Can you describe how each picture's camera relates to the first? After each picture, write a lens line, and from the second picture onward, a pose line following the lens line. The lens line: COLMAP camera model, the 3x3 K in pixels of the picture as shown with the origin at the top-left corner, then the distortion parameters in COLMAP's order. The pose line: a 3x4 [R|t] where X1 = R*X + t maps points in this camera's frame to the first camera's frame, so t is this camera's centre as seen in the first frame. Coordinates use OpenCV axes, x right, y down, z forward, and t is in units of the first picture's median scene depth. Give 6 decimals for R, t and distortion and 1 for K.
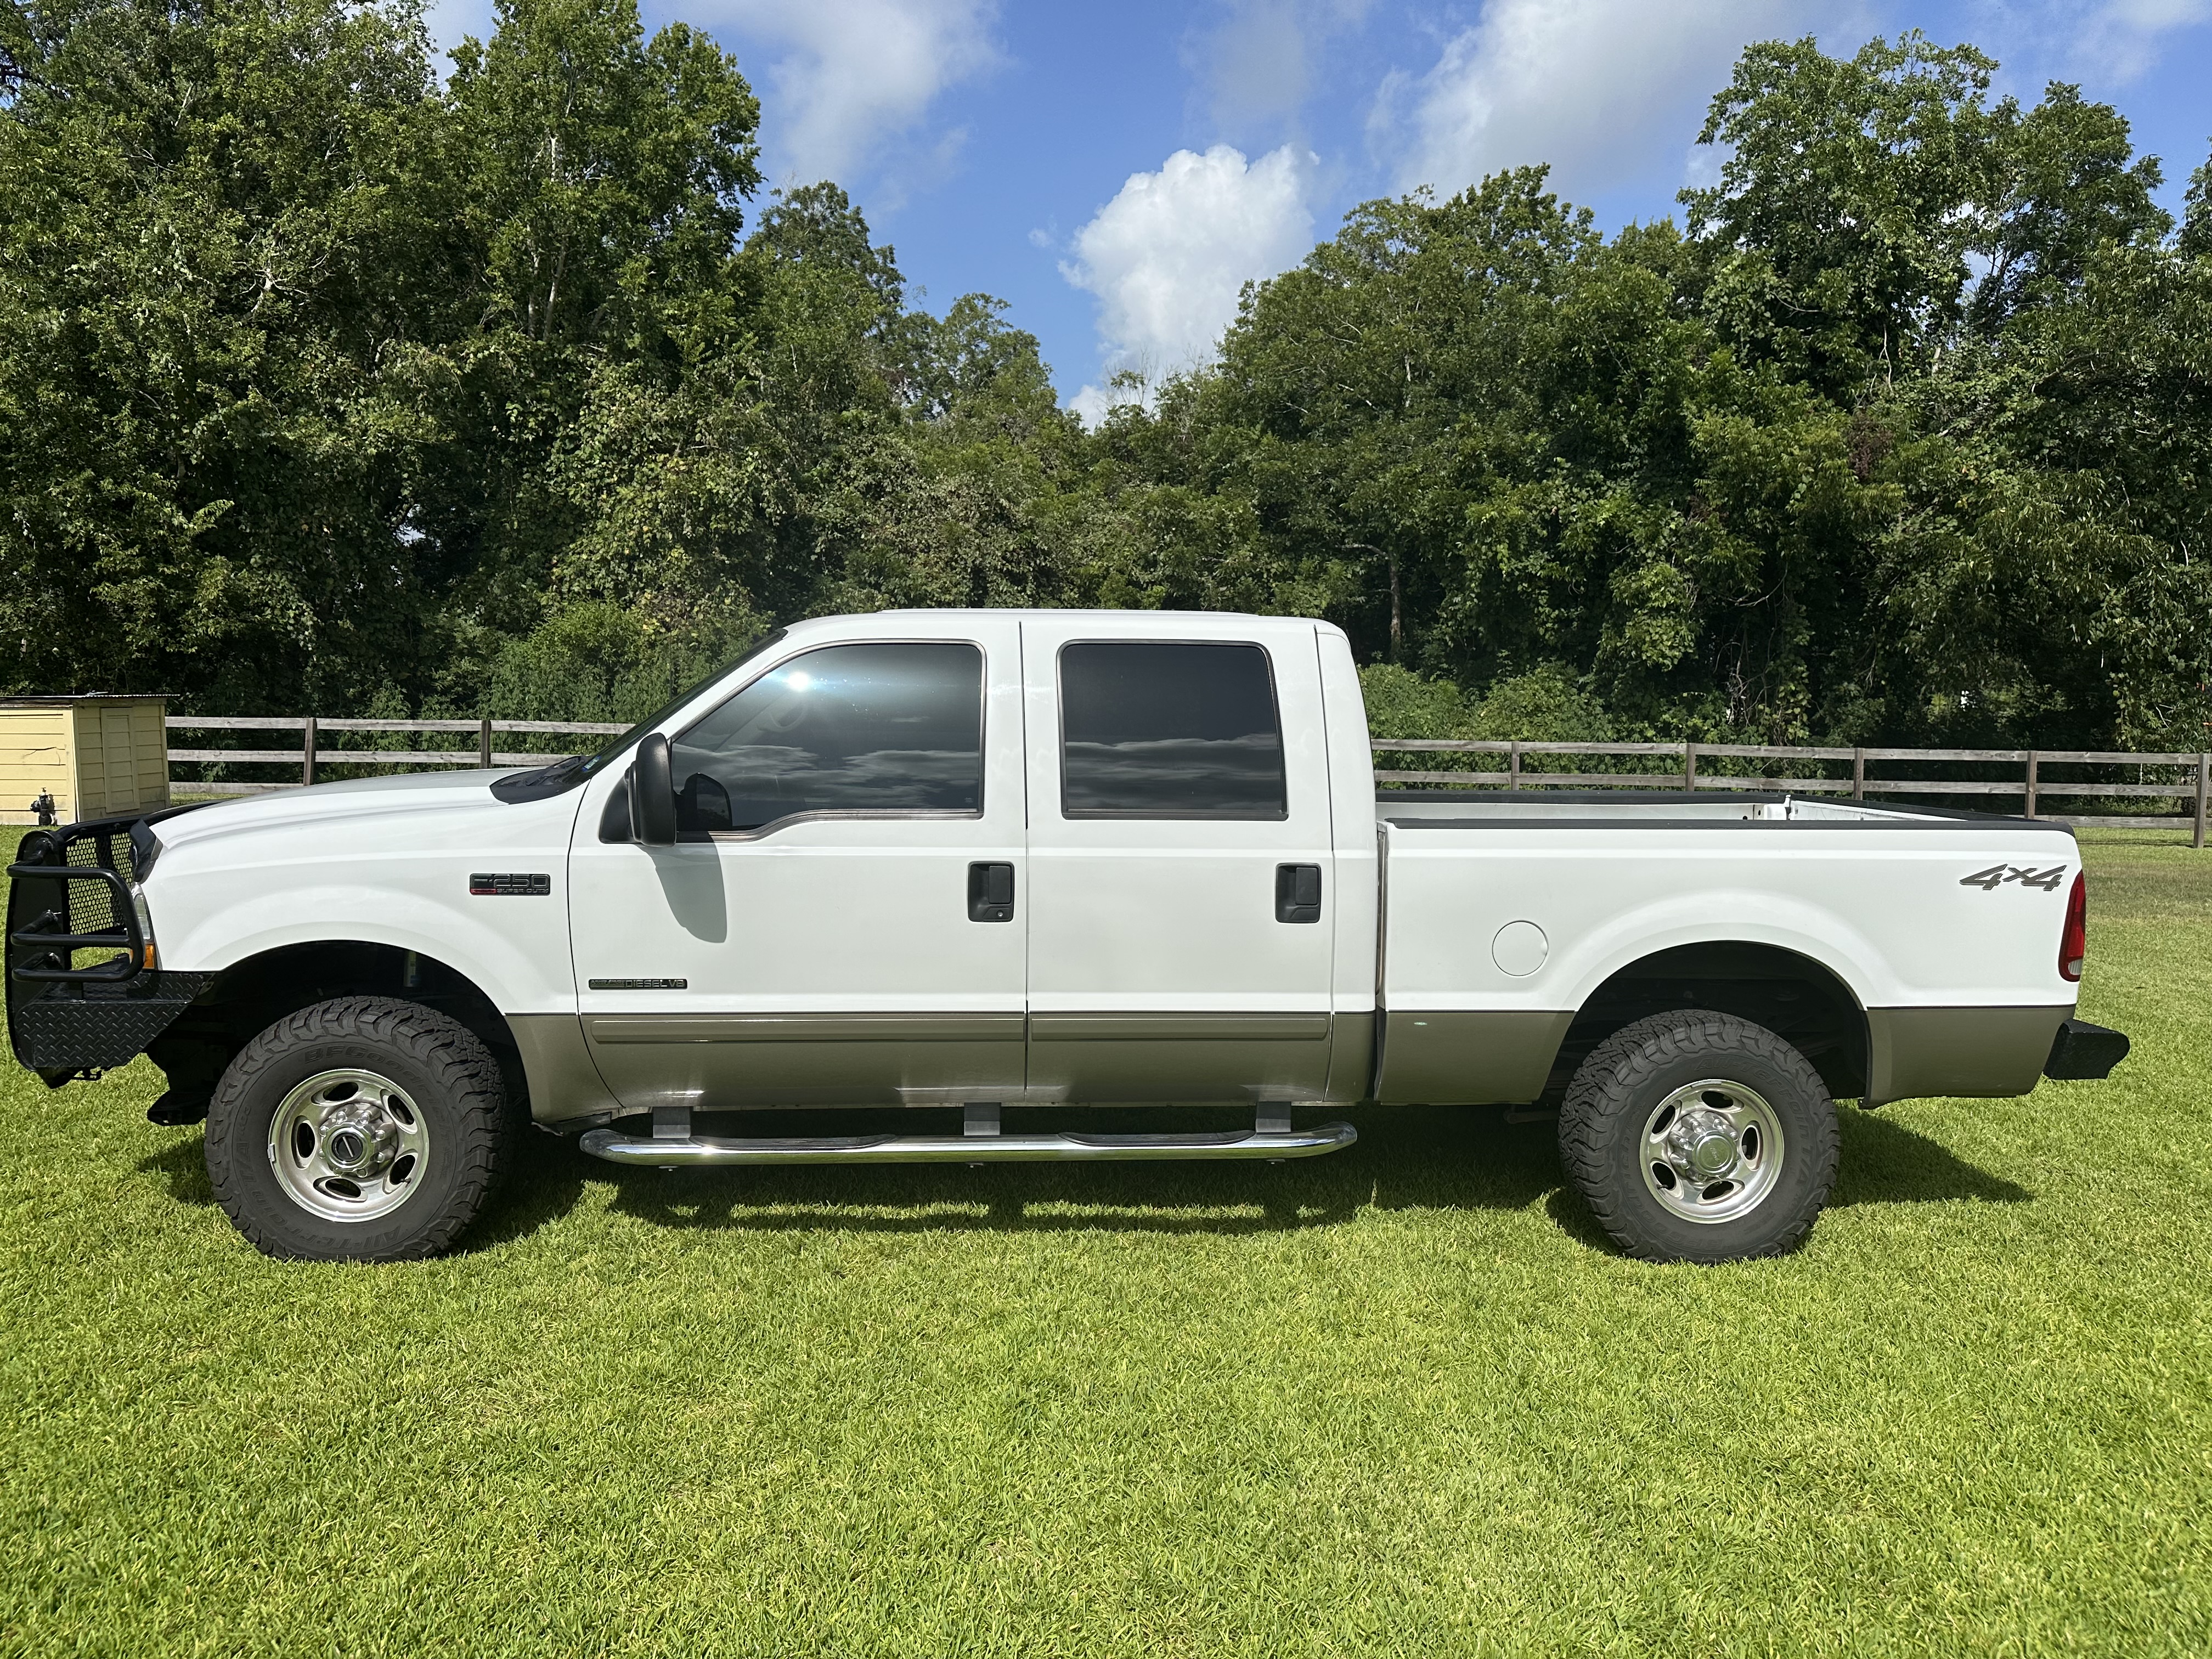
lens RADIAL K [[1549.6, 0, 1106.0], [0, 1549.6, 829.5], [0, 0, 1]] dist [-0.003466, -0.002231]
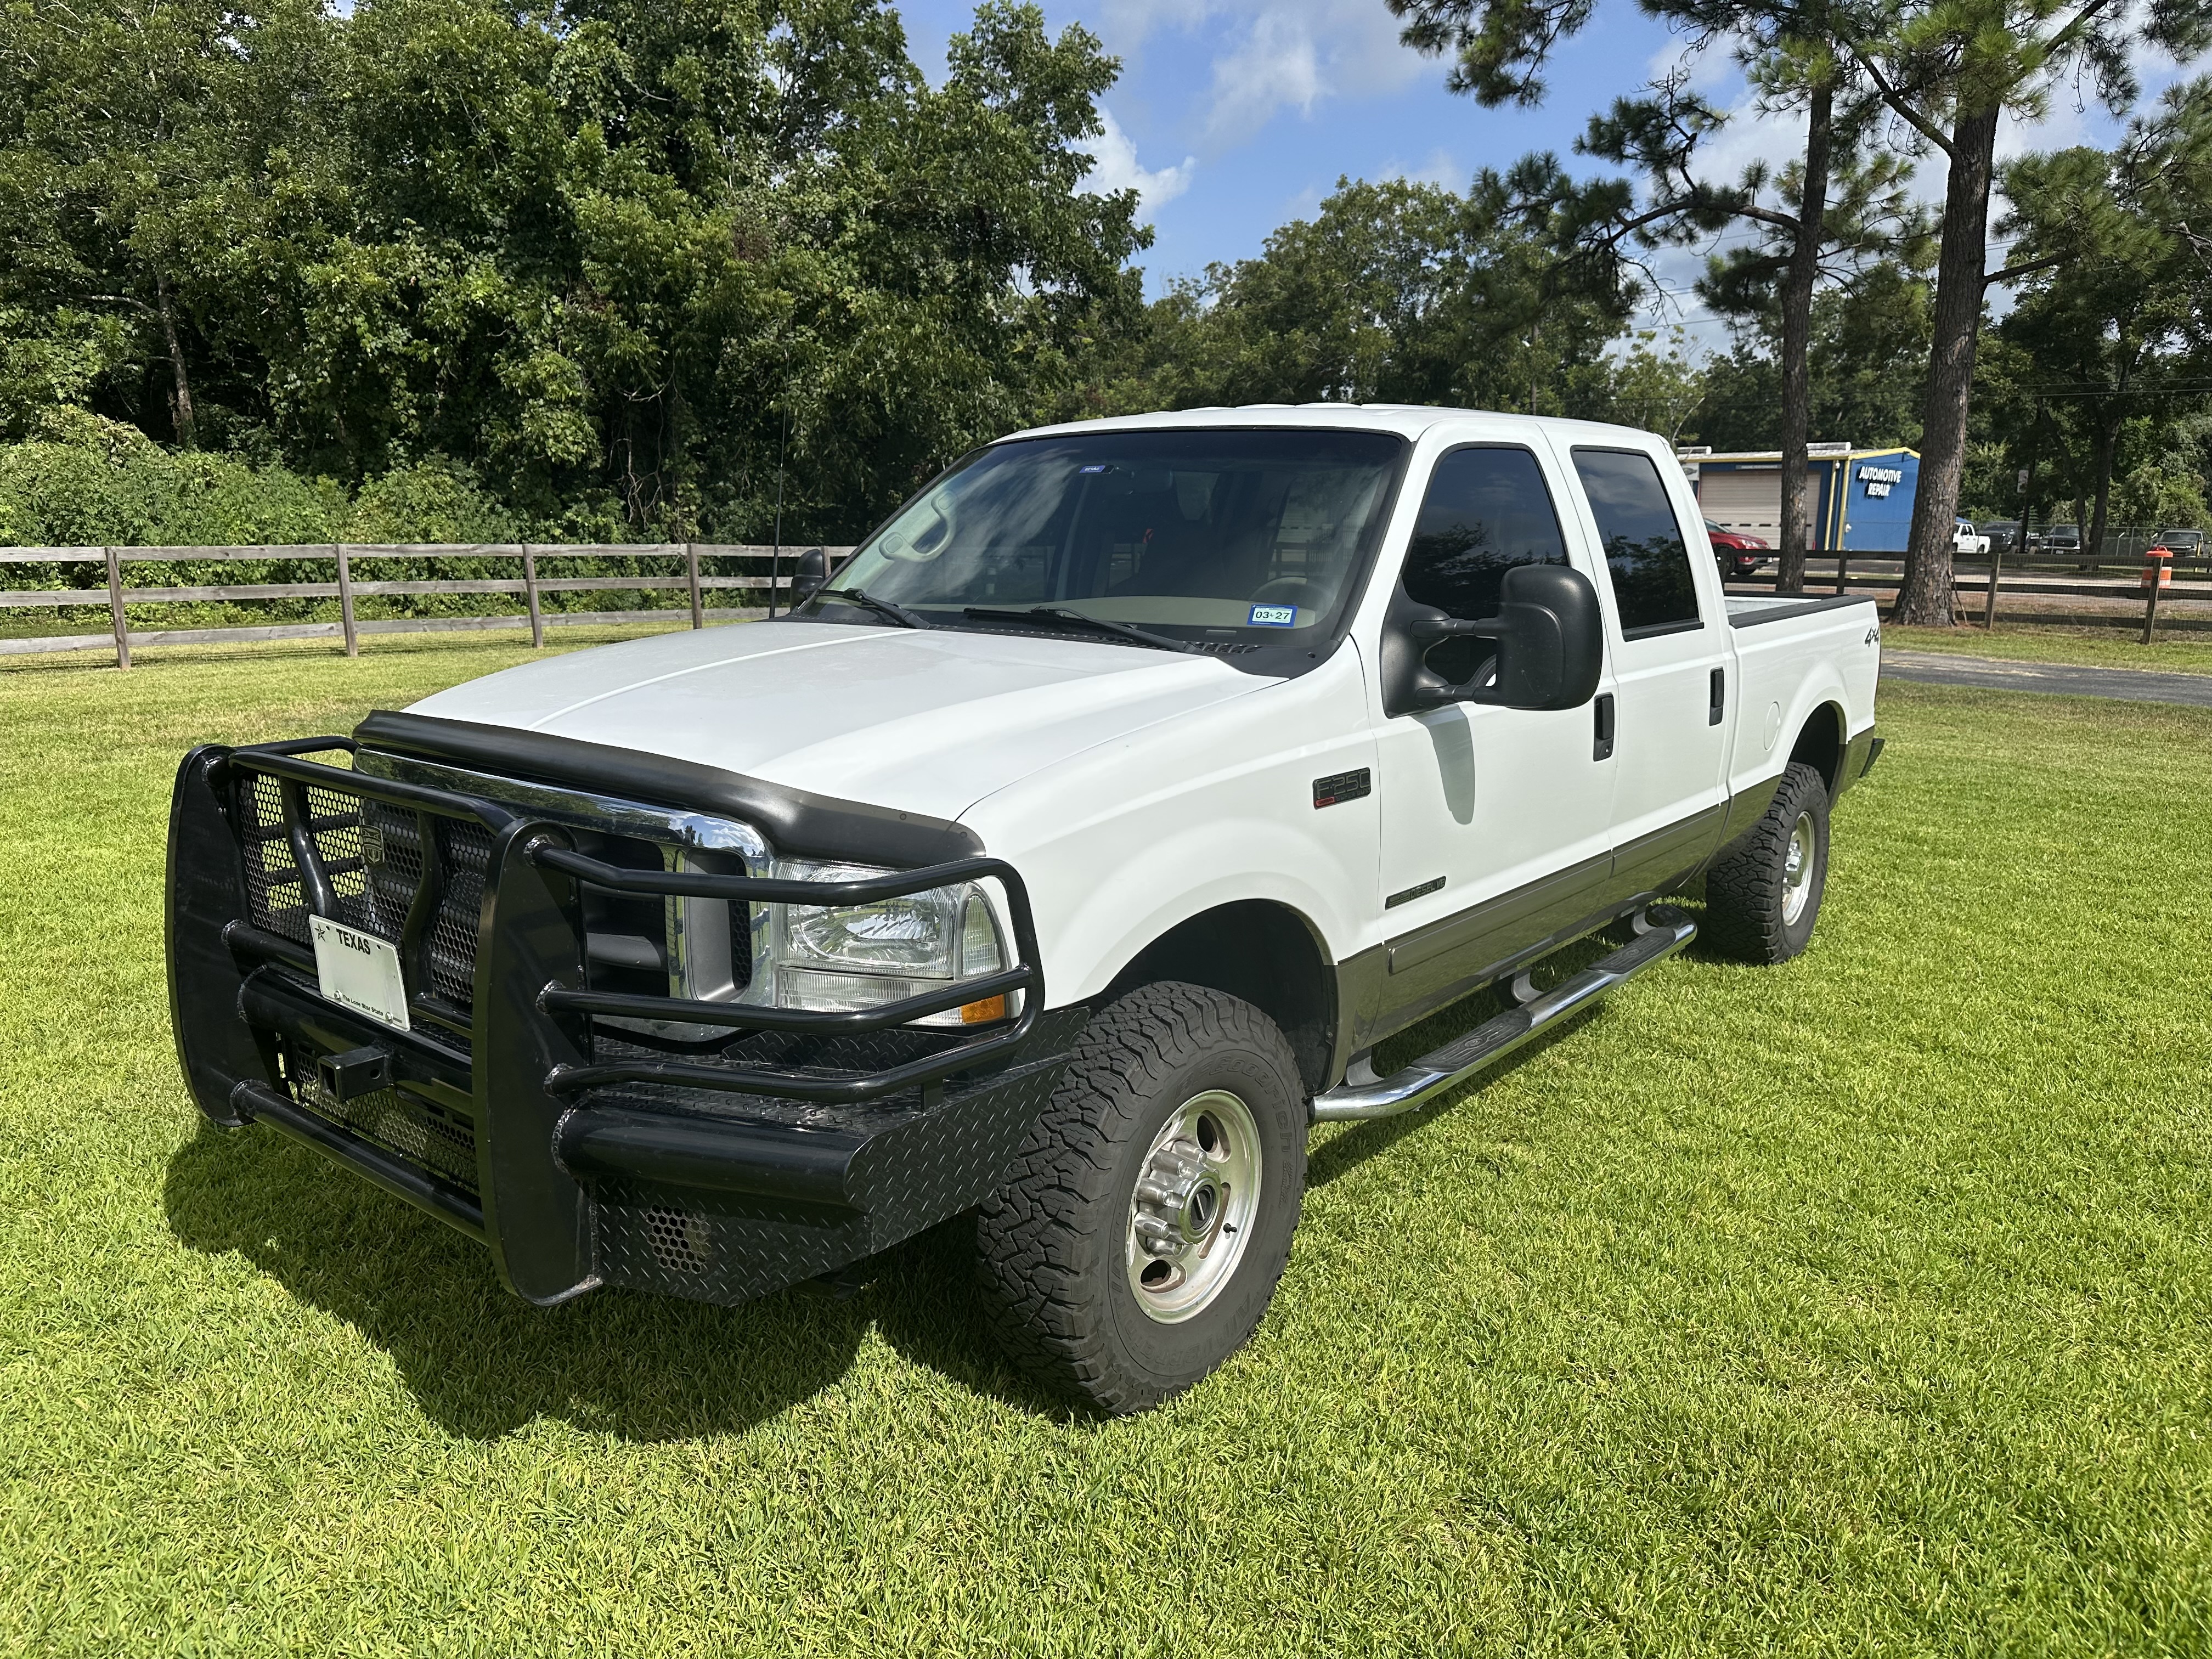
lens RADIAL K [[1537.9, 0, 1106.3], [0, 1537.9, 857.7], [0, 0, 1]] dist [-0.001889, -0.005851]
pose [[0.674620, -0.164295, 0.719650, -0.141802], [0.056140, 0.983512, 0.171907, -0.008738], [-0.736028, -0.075571, 0.672720, 0.087738]]
